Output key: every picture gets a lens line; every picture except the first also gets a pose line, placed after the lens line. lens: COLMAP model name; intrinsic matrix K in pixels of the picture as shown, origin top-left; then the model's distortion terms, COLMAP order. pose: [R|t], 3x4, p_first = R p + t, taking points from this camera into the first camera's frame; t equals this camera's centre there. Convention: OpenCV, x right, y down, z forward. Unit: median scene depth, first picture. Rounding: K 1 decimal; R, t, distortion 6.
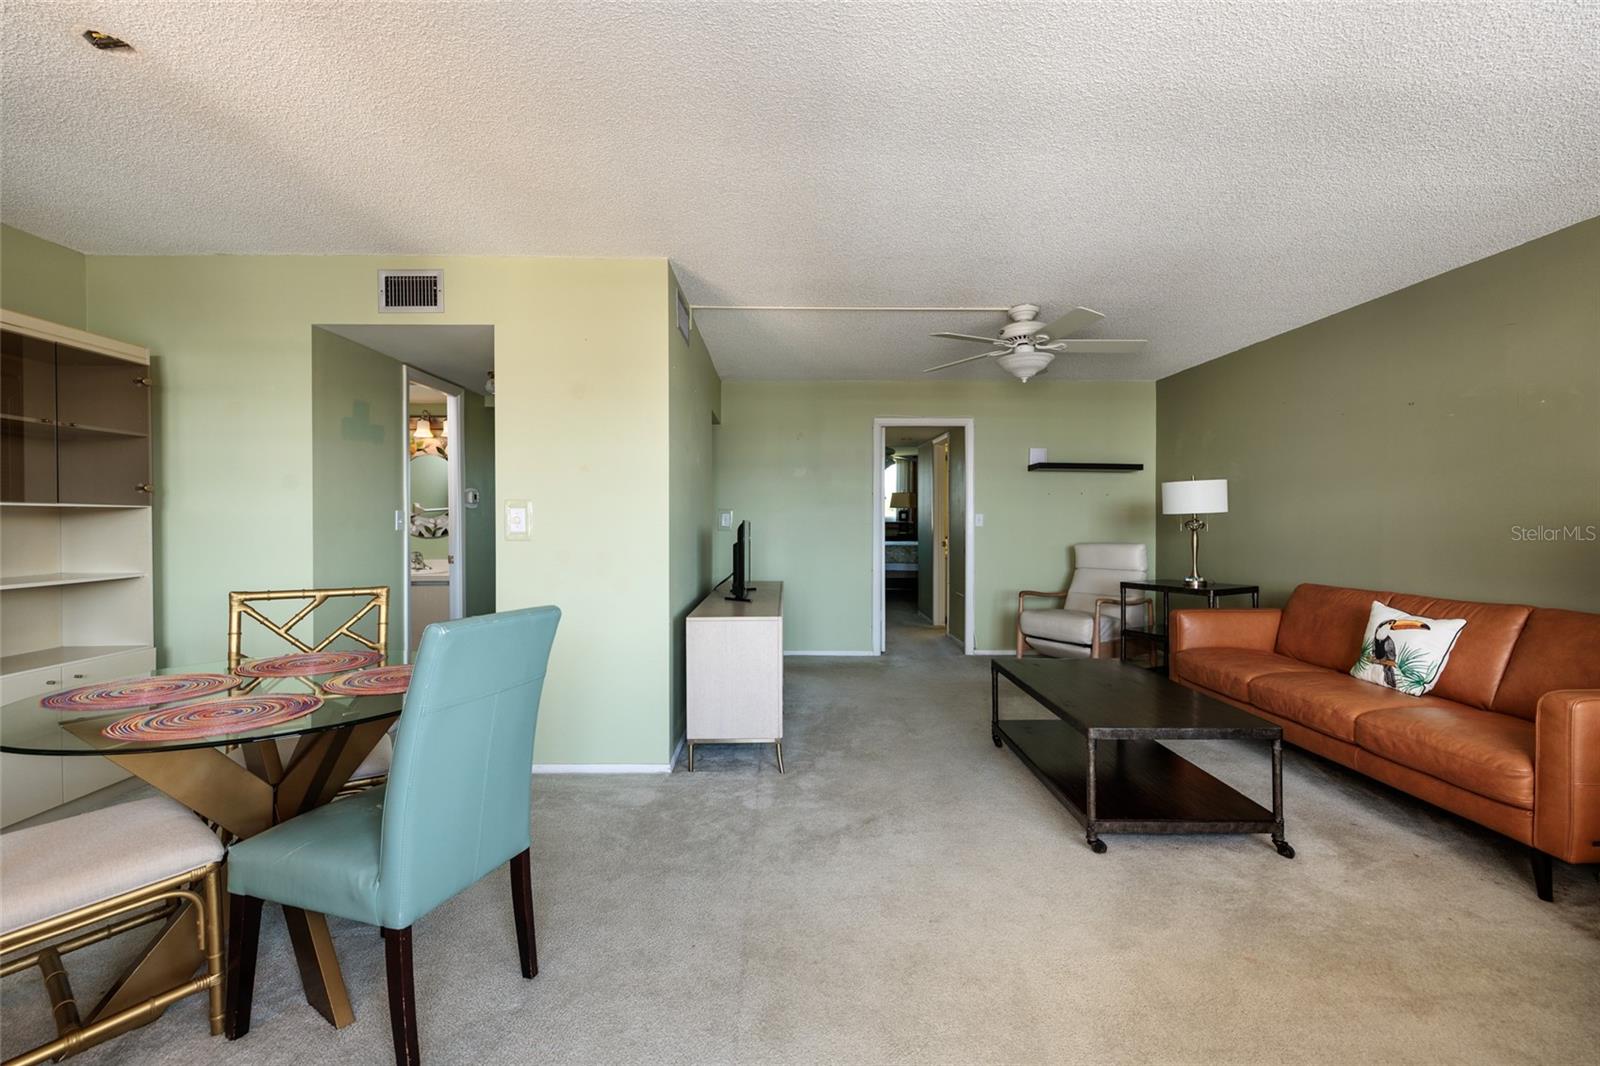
lens RADIAL K [[702.3, 0, 783.0], [0, 702.3, 524.3], [0, 0, 1]] dist [0.007066, -0.001019]
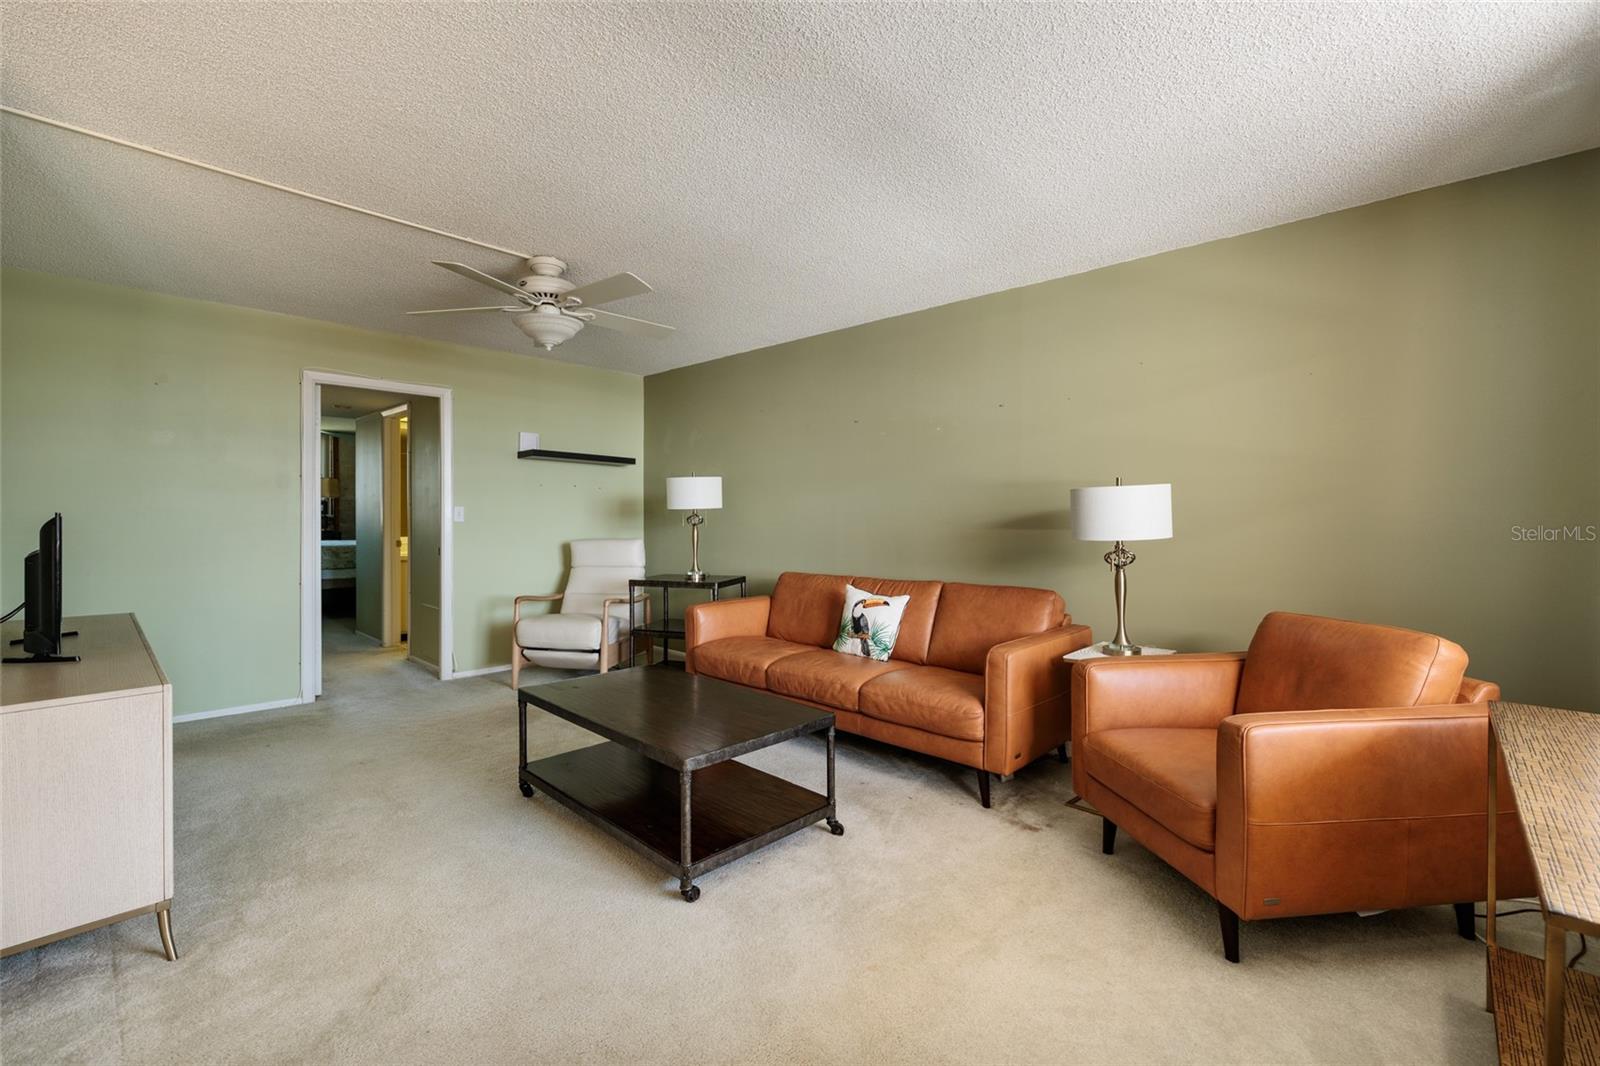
lens RADIAL K [[702.3, 0, 815.8], [0, 702.3, 523.4], [0, 0, 1]] dist [0.007066, -0.001019]
pose [[0.687929, -0.003676, 0.725768, -0.051065], [-0.001327, 0.999979, 0.006323, -0.001372], [-0.725776, -0.005313, 0.687910, 0.210339]]
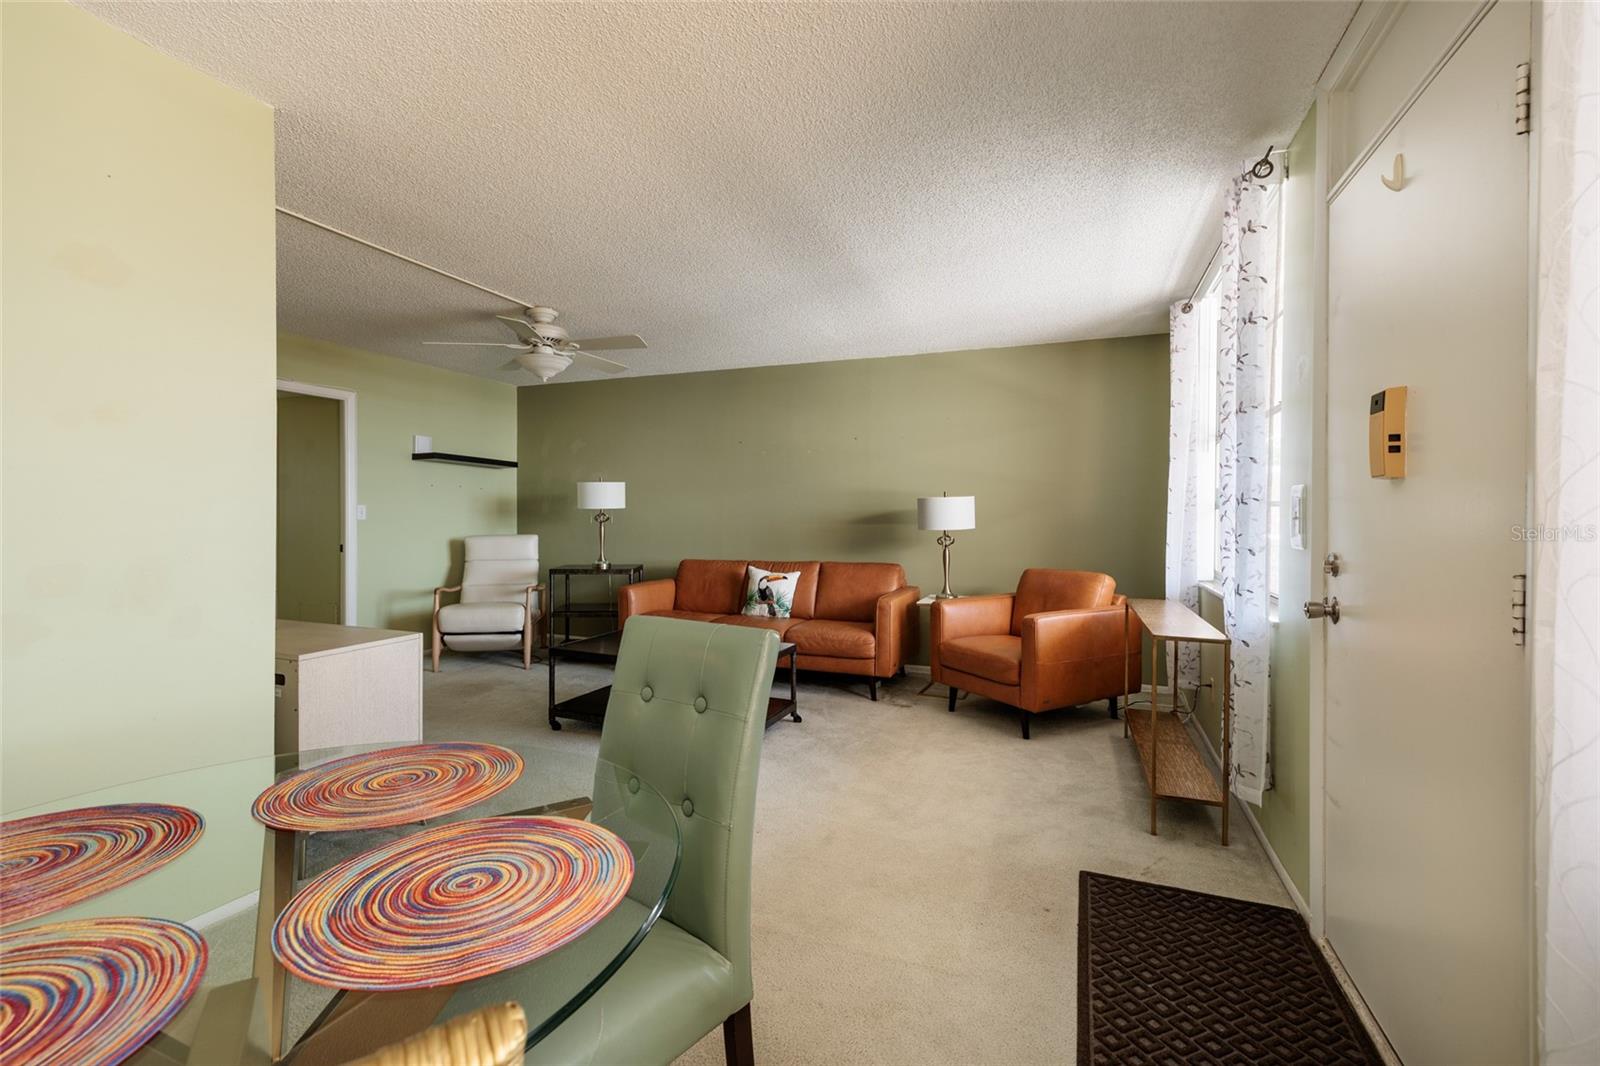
lens RADIAL K [[702.3, 0, 835.0], [0, 702.3, 524.4], [0, 0, 1]] dist [0.007066, -0.001019]
pose [[0.342964, -0.007191, 0.939321, -0.540770], [-0.001409, 0.999966, 0.008170, 0.001793], [-0.939348, -0.004125, 0.342942, 0.256986]]
